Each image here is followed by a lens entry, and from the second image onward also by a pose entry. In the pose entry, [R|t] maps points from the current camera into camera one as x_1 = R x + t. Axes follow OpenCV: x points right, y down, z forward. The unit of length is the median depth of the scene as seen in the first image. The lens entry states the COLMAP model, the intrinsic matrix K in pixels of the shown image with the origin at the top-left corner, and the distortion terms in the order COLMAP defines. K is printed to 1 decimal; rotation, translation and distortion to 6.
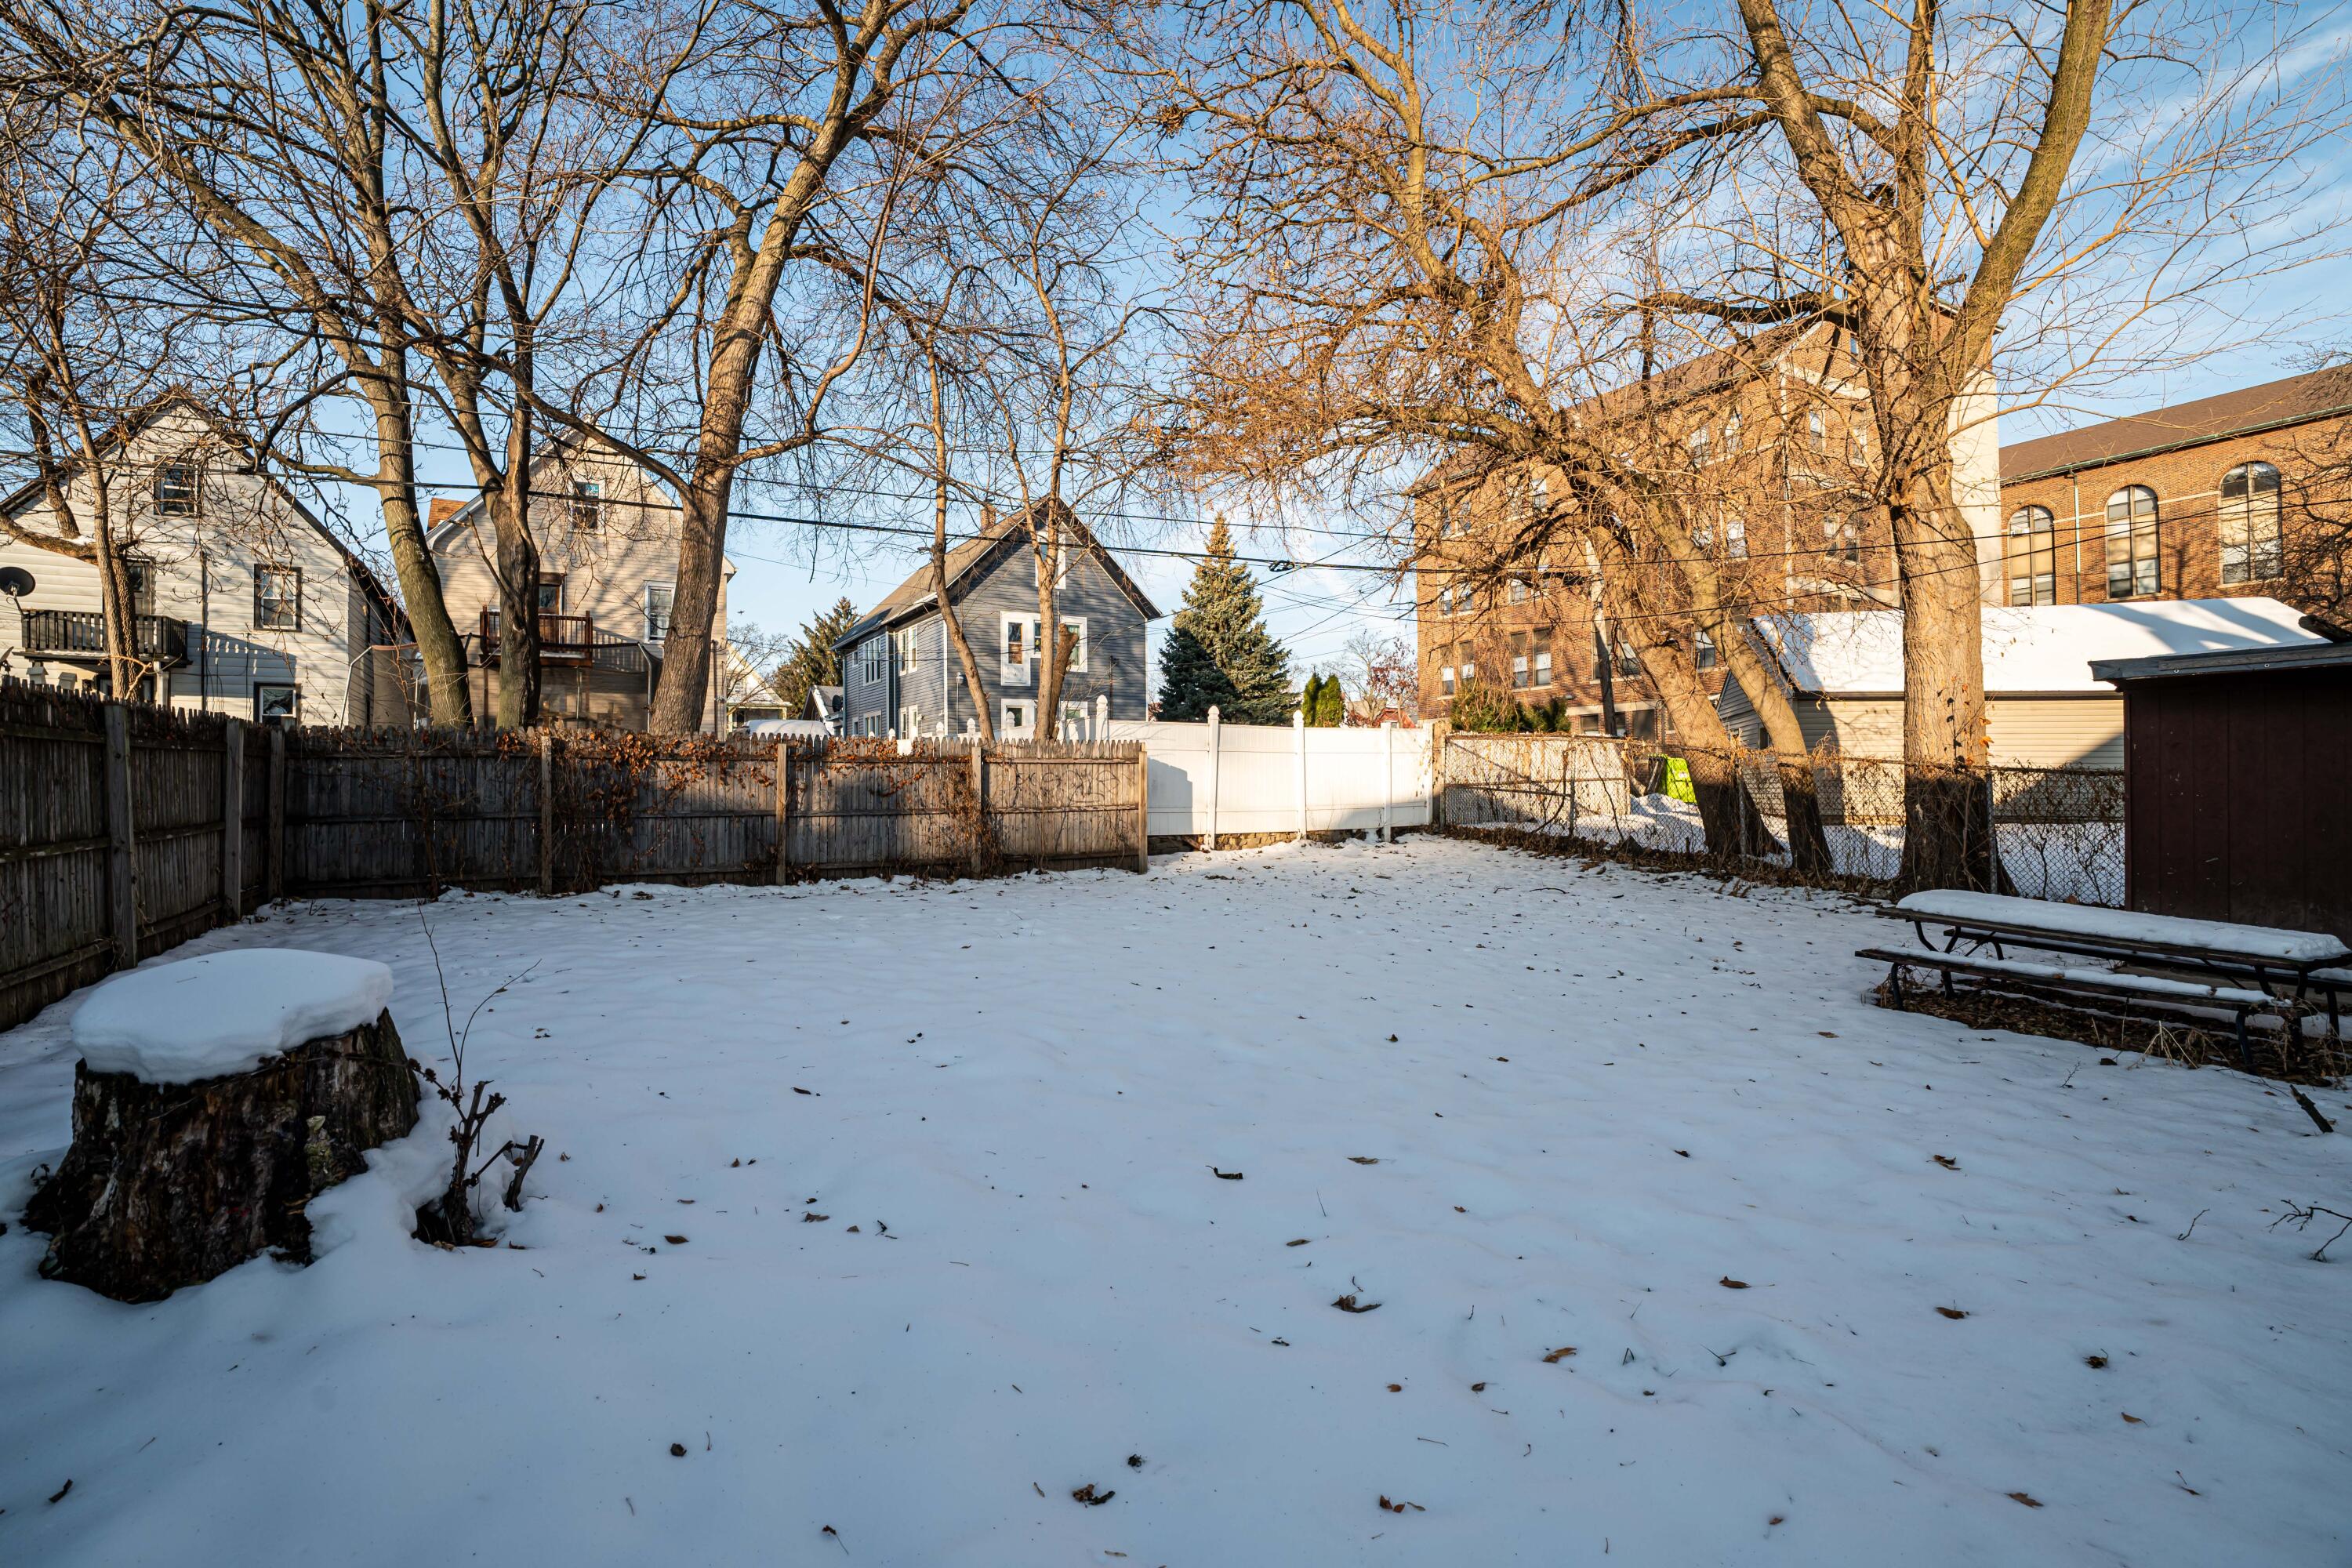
lens RADIAL K [[1071.7, 0, 1181.3], [0, 1071.7, 776.0], [0, 0, 1]] dist [-0.004446, 0.001220]
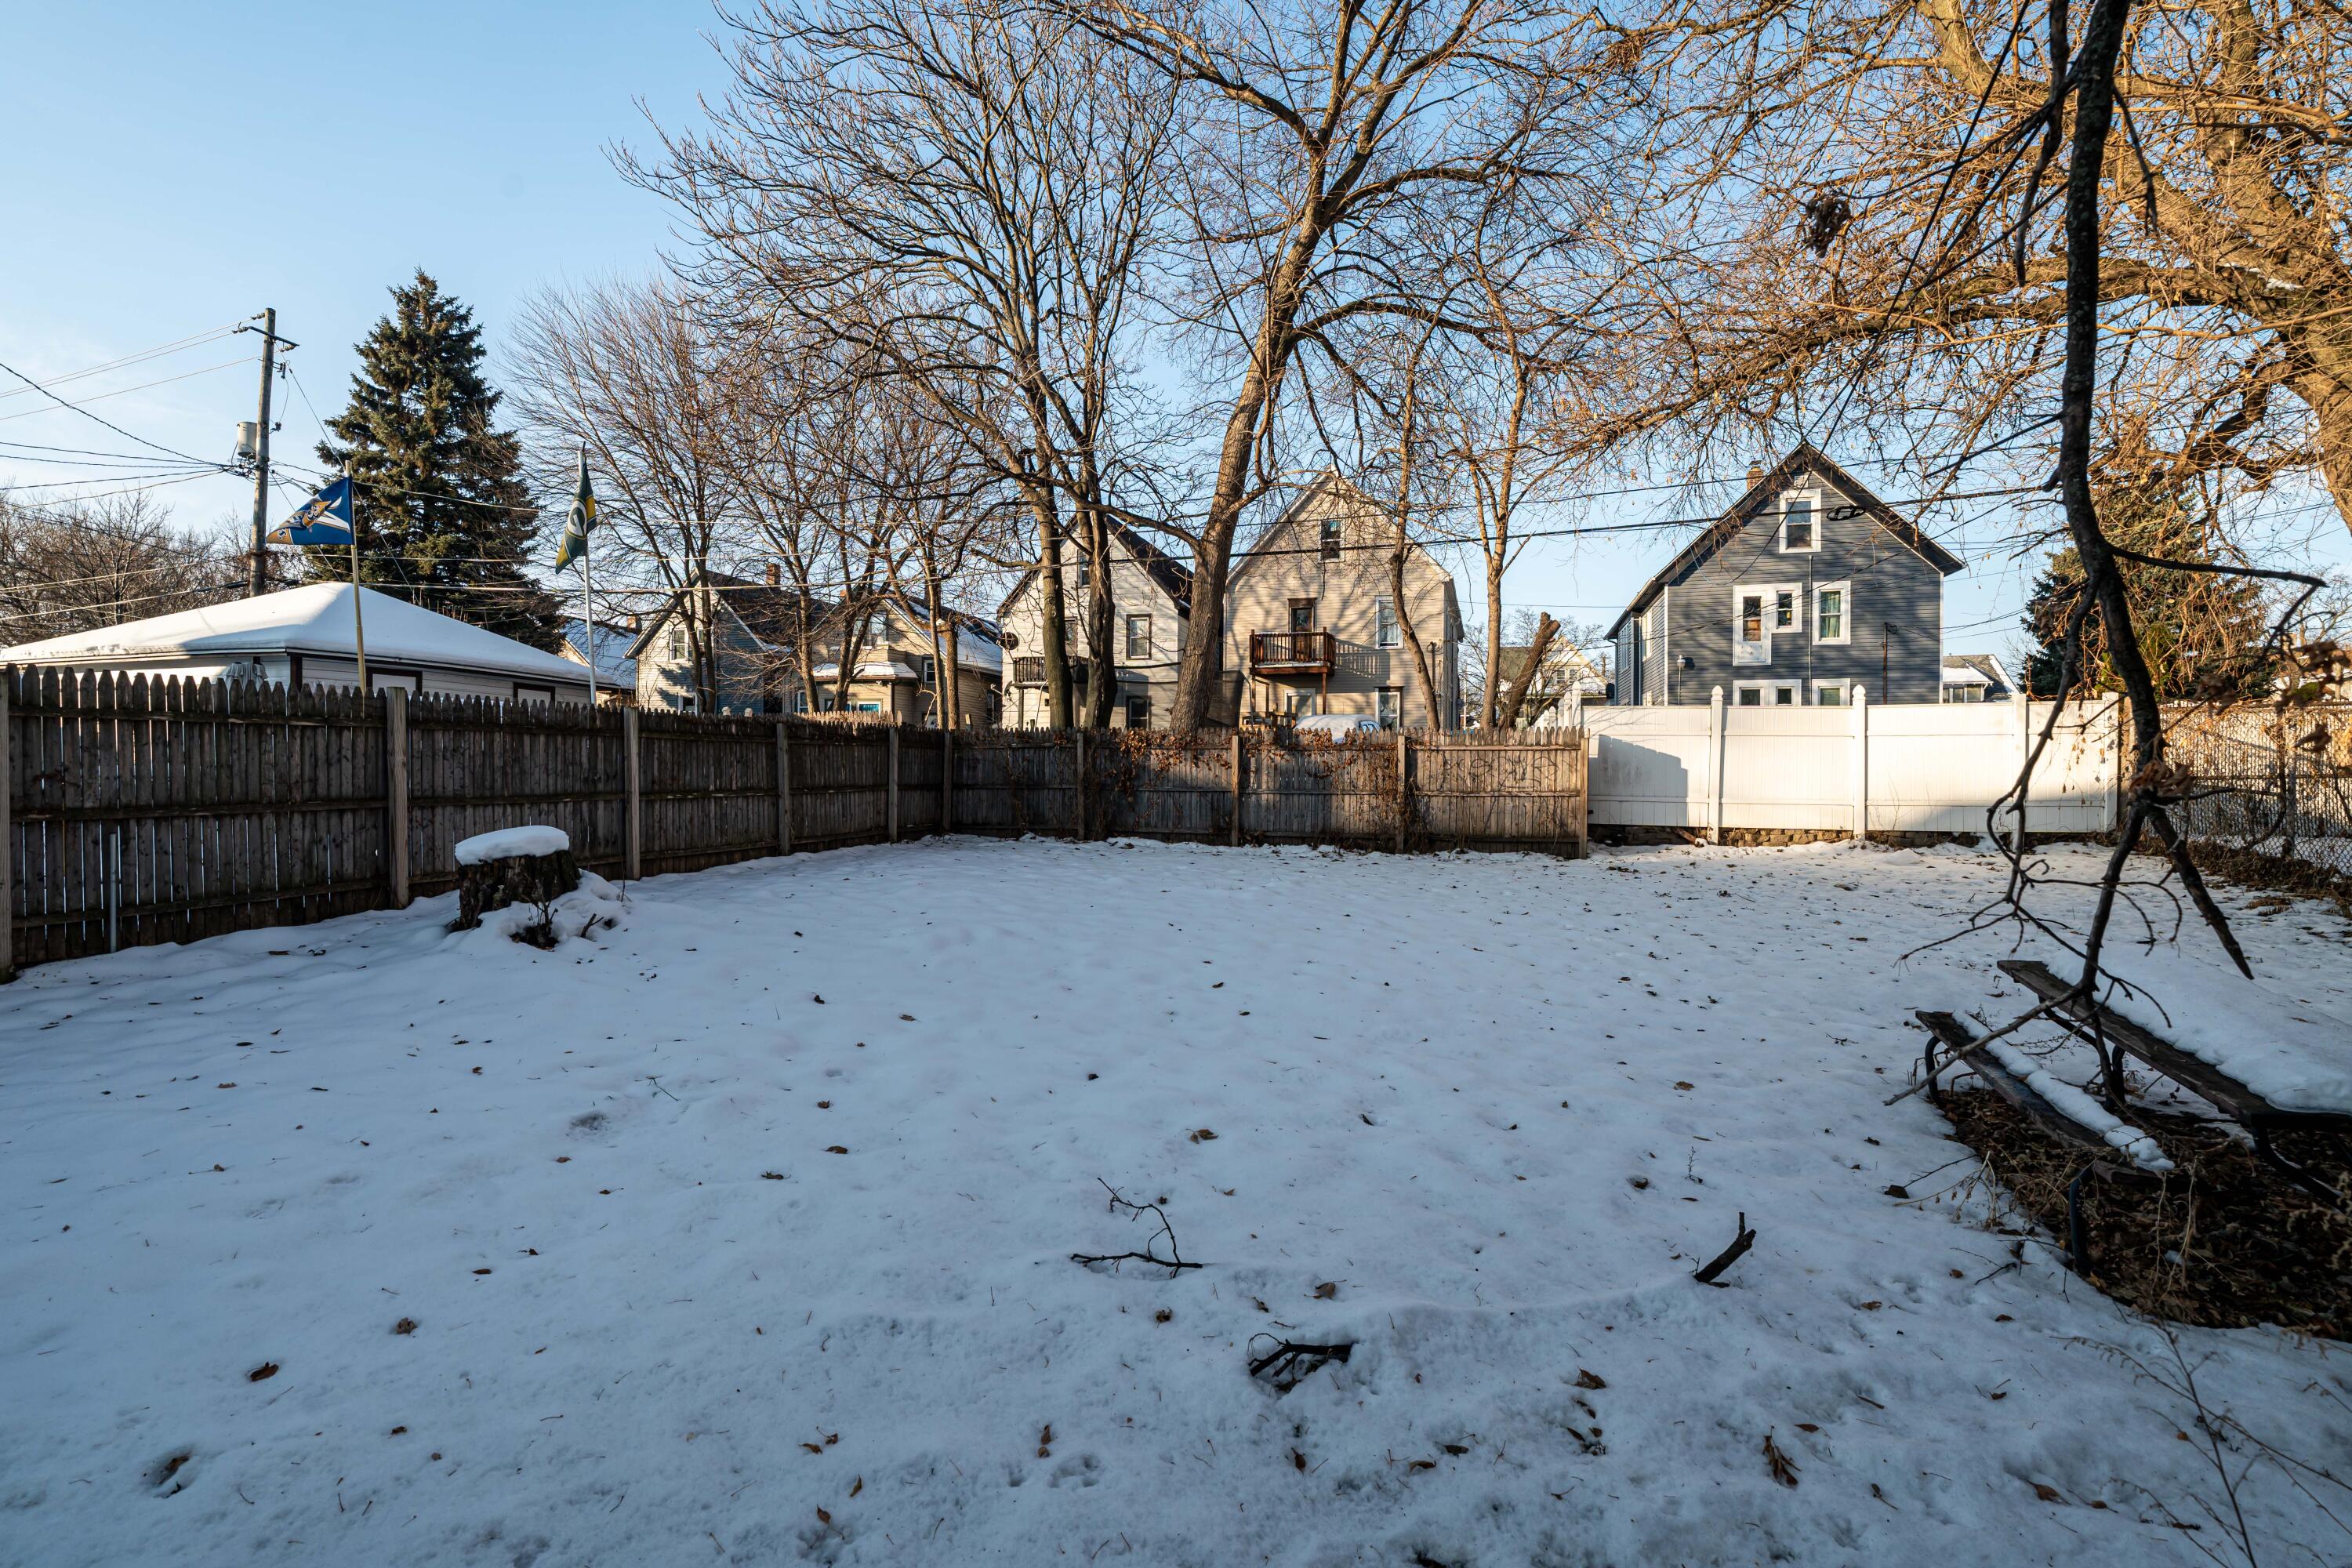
lens RADIAL K [[1071.7, 0, 1181.3], [0, 1071.7, 776.0], [0, 0, 1]] dist [-0.004446, 0.001220]
pose [[0.709755, 0.012720, -0.704333, 0.335843], [-0.005454, 0.999906, 0.012562, 0.001682], [0.704427, -0.005074, 0.709758, 0.036556]]
